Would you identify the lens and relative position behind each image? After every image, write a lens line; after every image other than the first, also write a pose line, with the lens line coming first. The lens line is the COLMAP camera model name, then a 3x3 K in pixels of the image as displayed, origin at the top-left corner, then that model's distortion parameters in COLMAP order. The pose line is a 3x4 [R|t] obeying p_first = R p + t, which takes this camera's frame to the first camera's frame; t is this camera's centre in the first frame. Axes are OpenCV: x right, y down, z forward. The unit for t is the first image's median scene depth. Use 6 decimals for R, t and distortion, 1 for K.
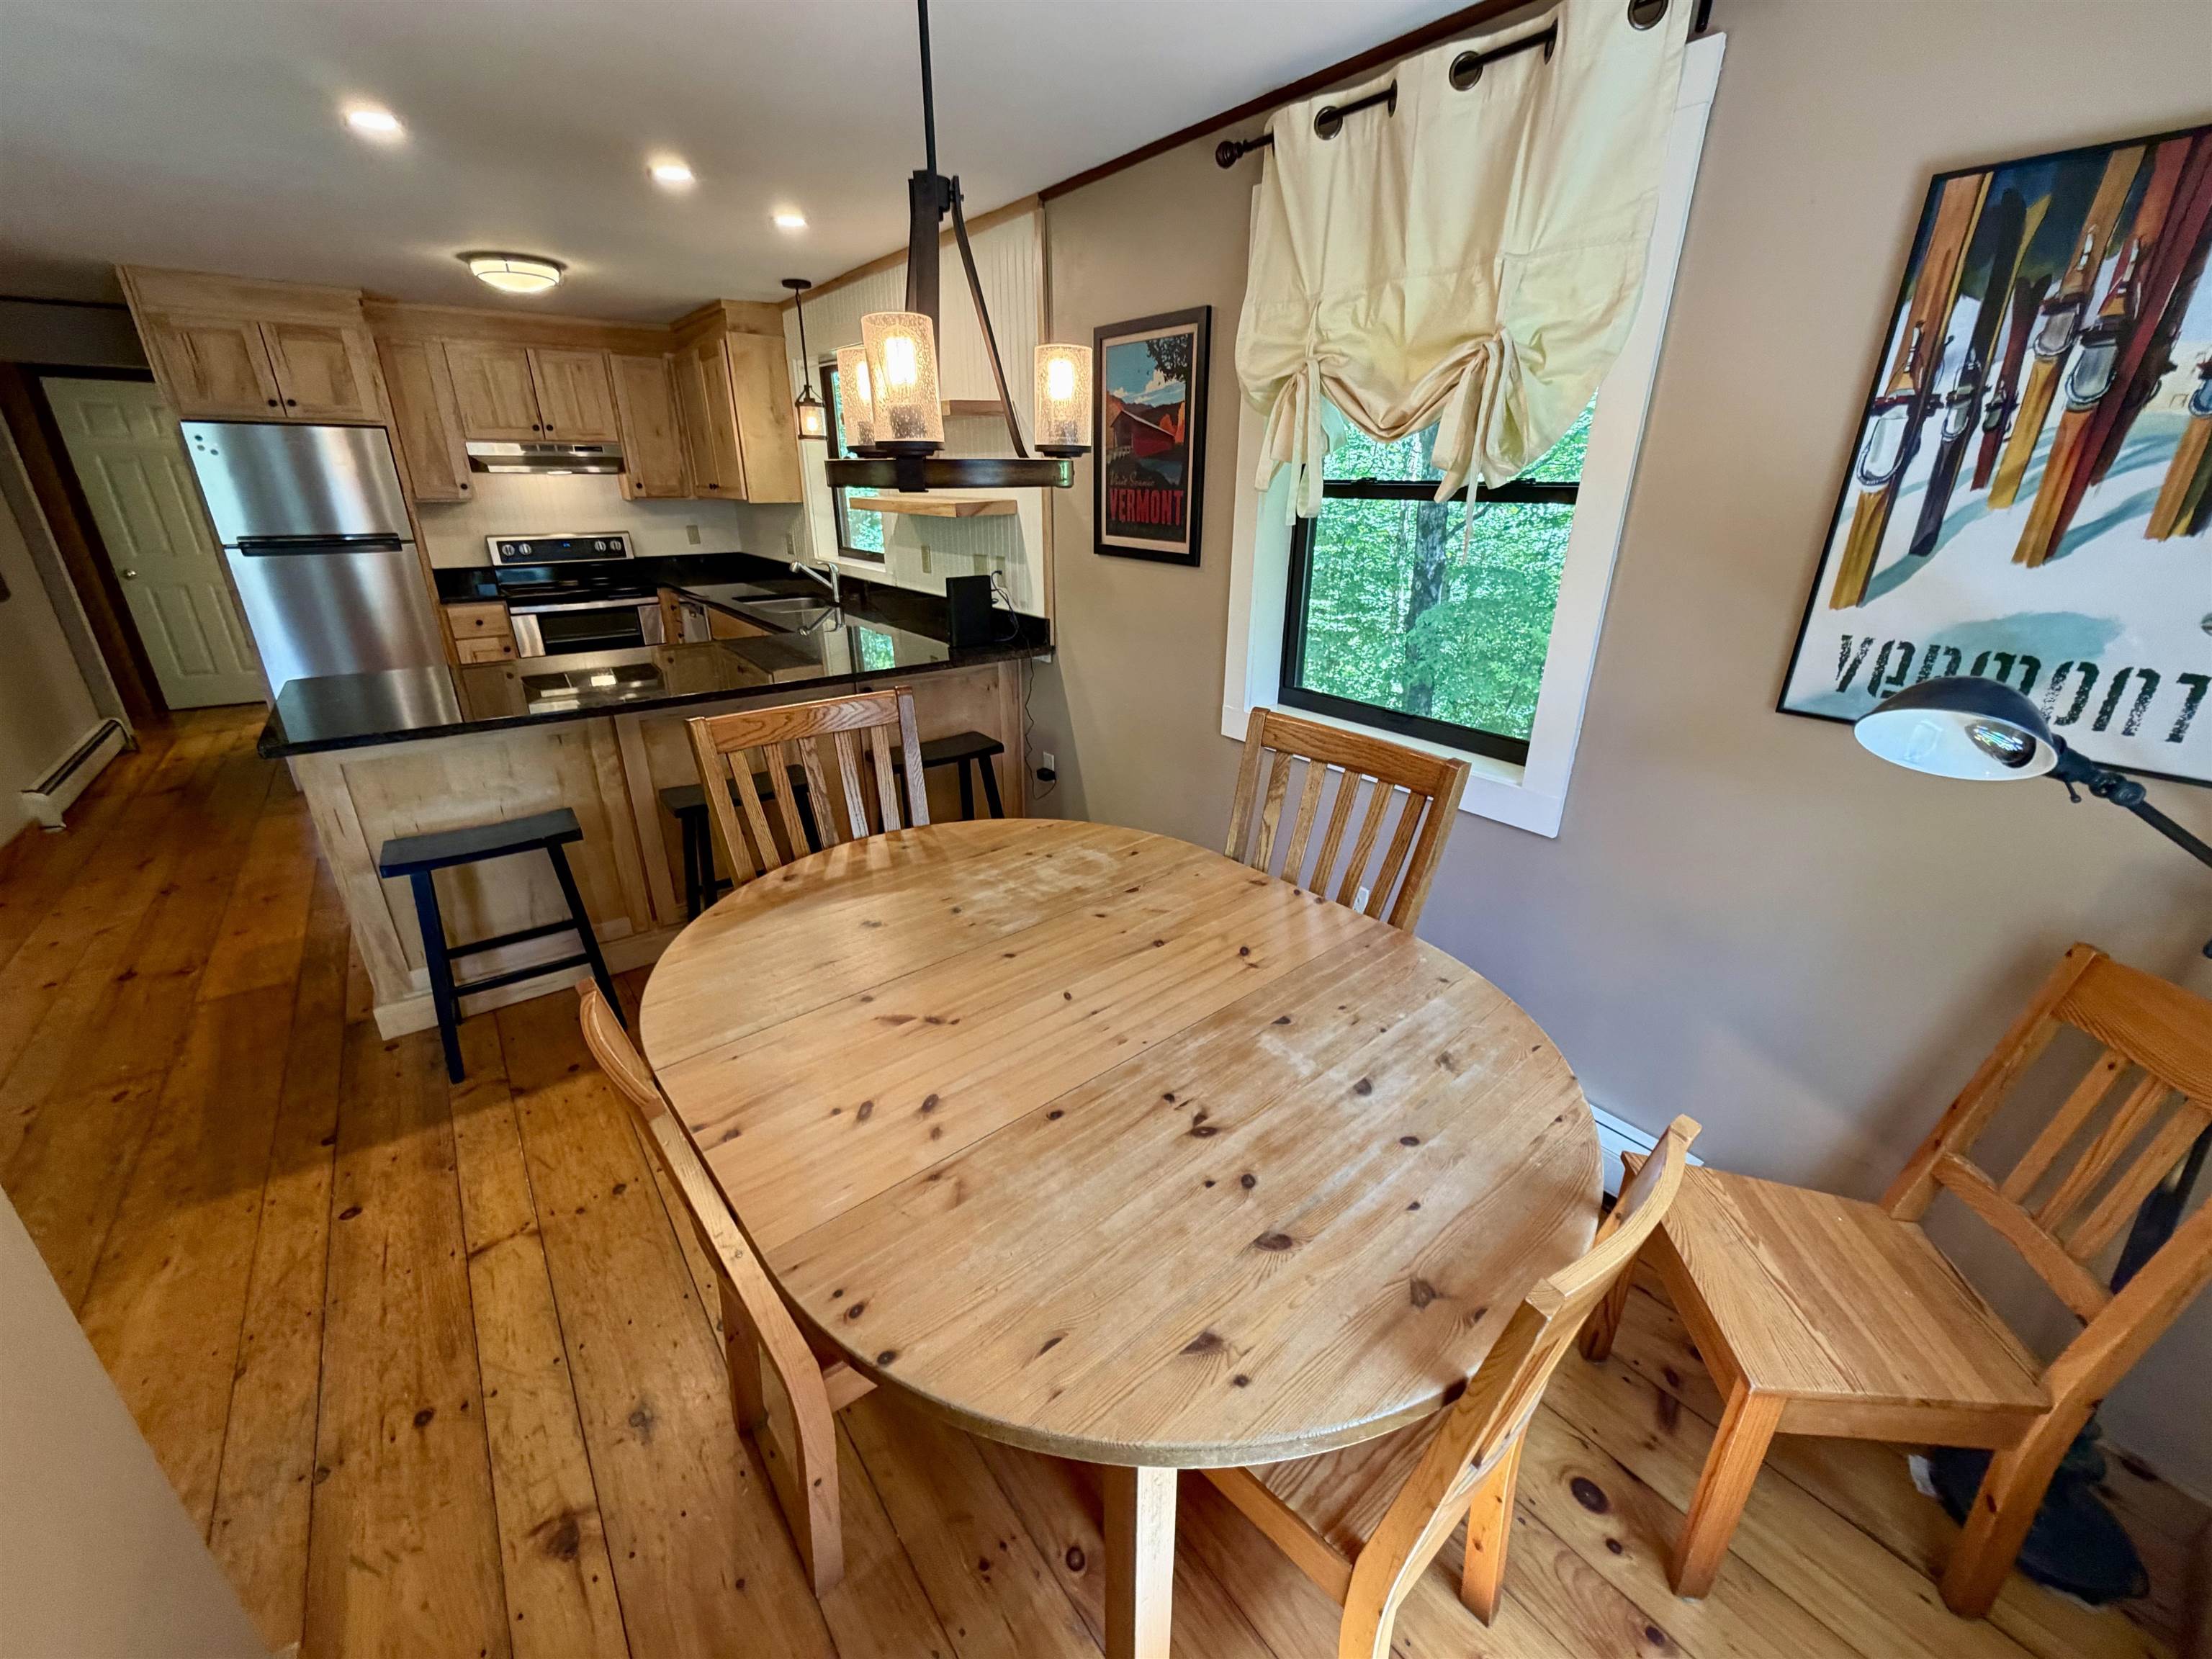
lens RADIAL K [[882.7, 0, 1108.4], [0, 882.7, 829.2], [0, 0, 1]] dist [0.001412, -0.000299]
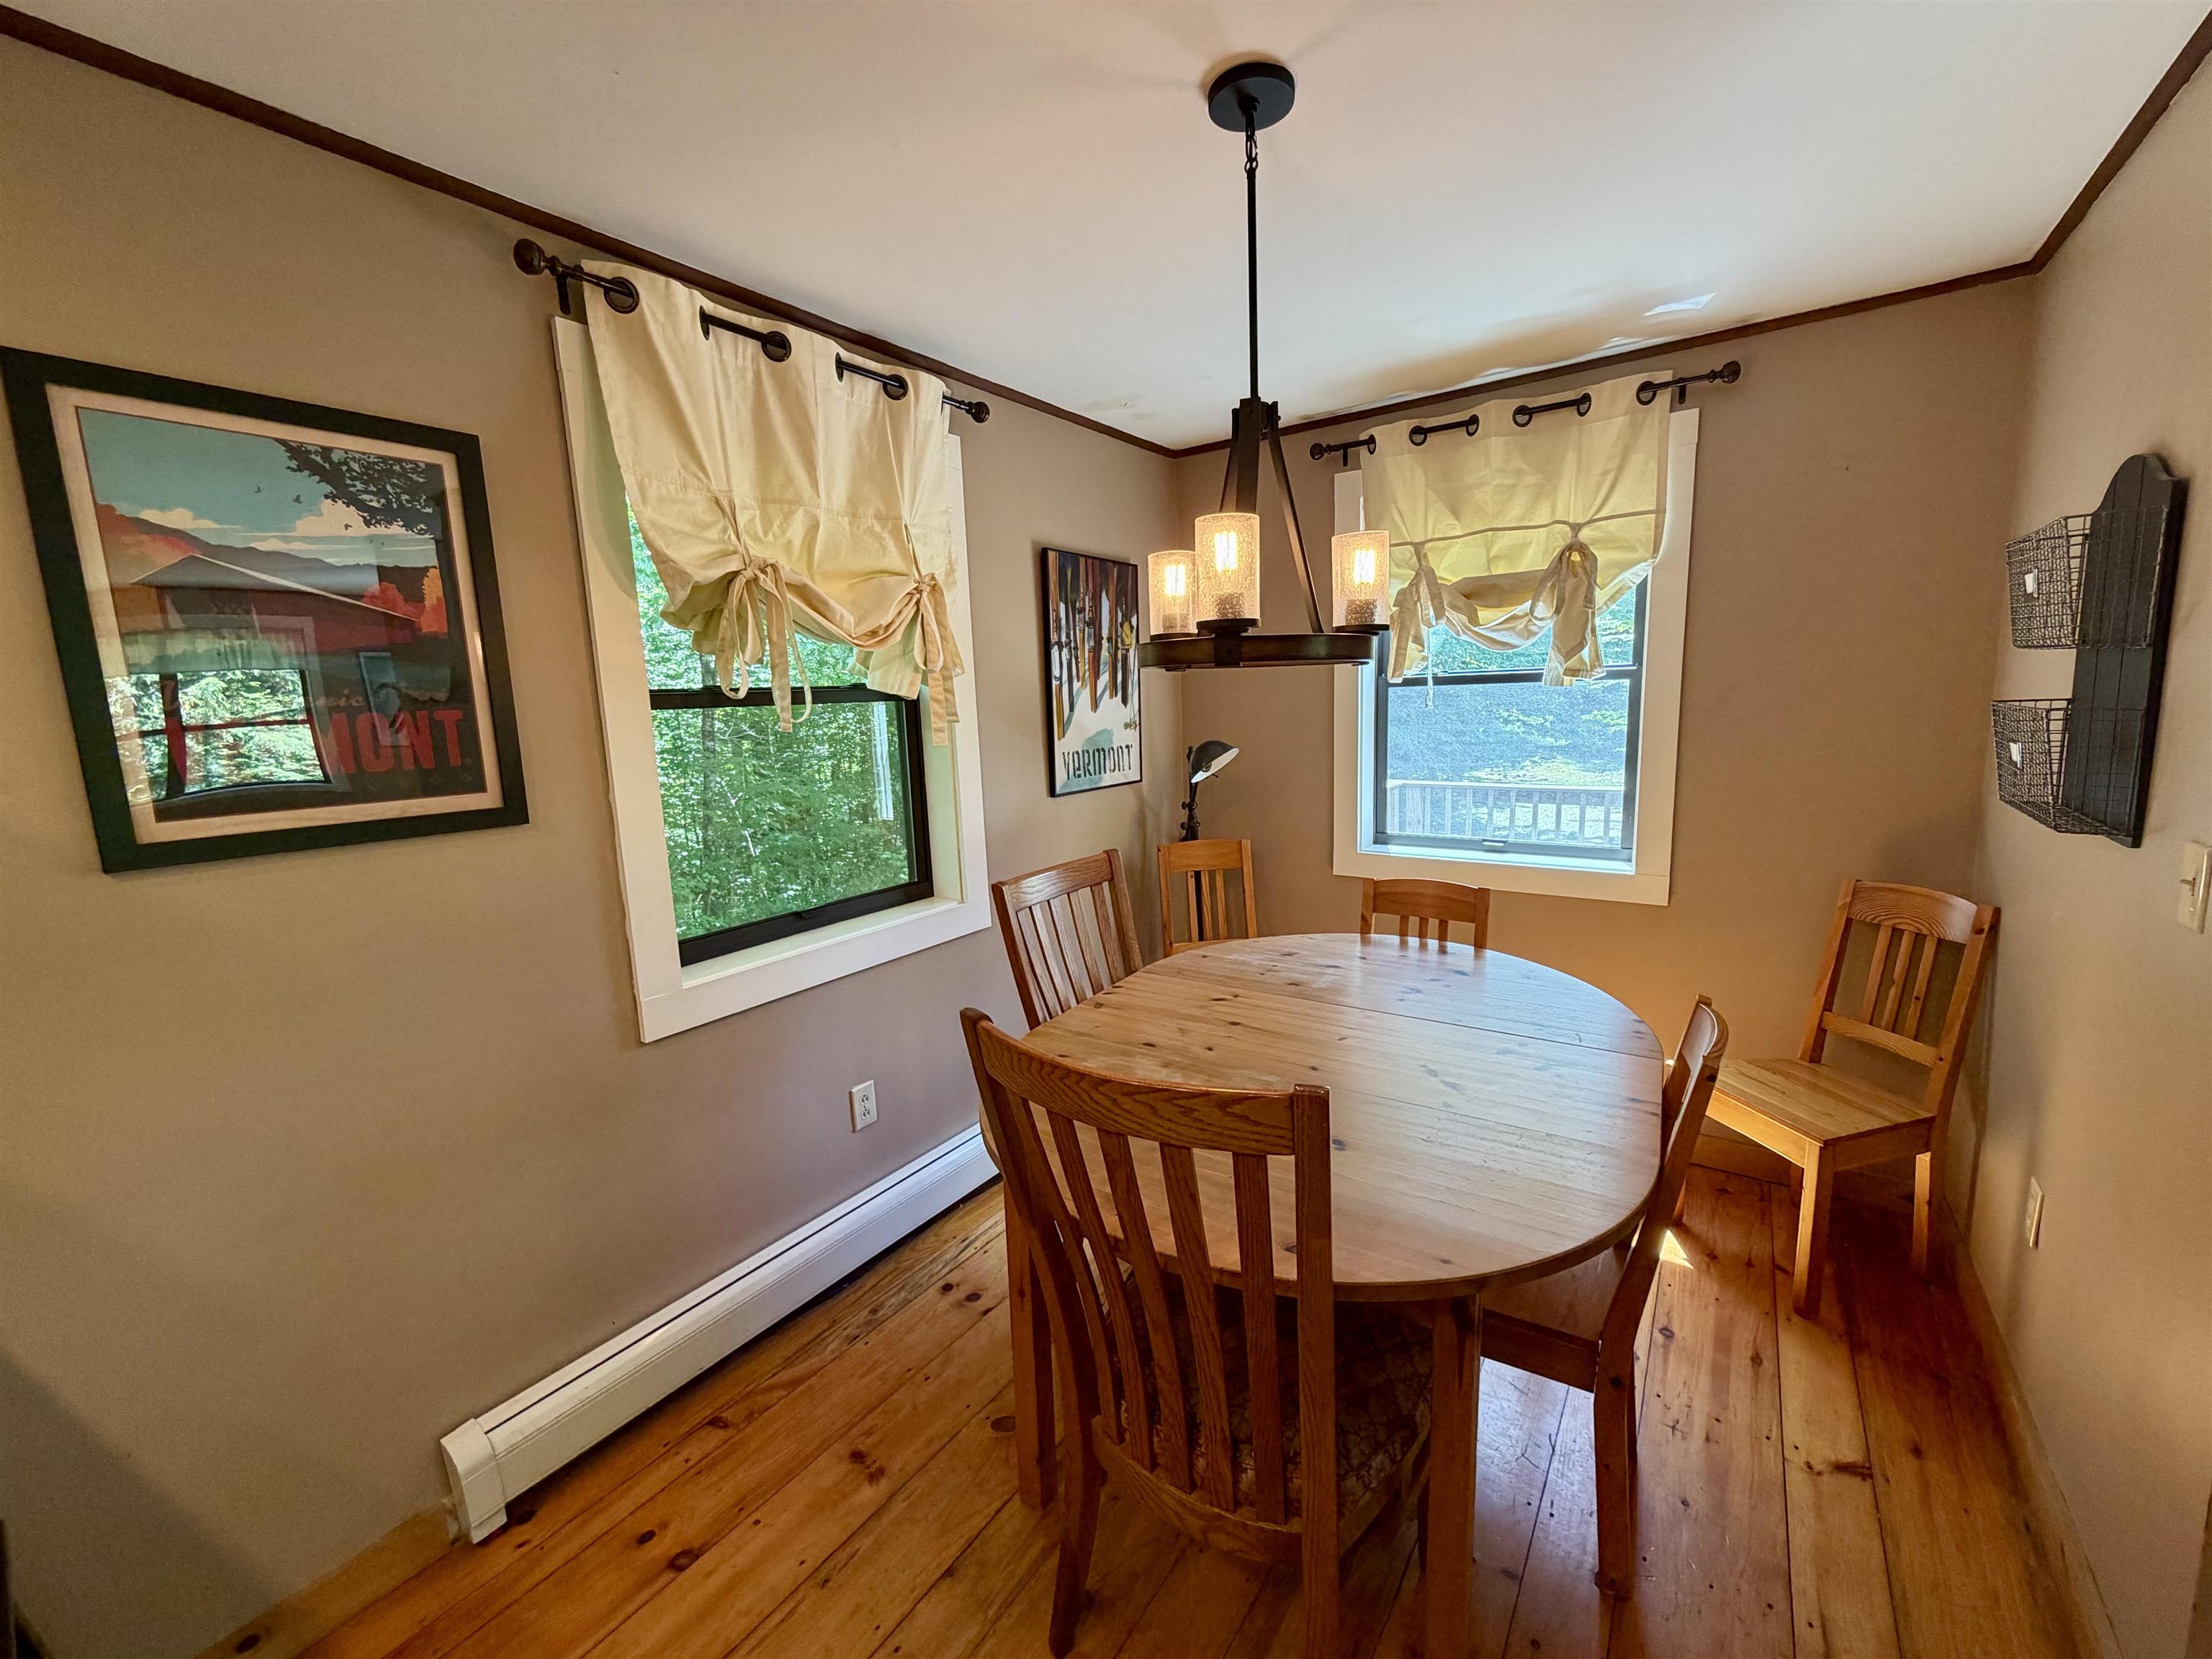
lens RADIAL K [[882.7, 0, 1110.1], [0, 882.7, 830.2], [0, 0, 1]] dist [0.001412, -0.000299]
pose [[-0.296921, -0.140042, 0.944577, -0.493769], [0.387713, 0.886301, 0.253277, -0.237017], [-0.872649, 0.441428, -0.208866, 0.630285]]
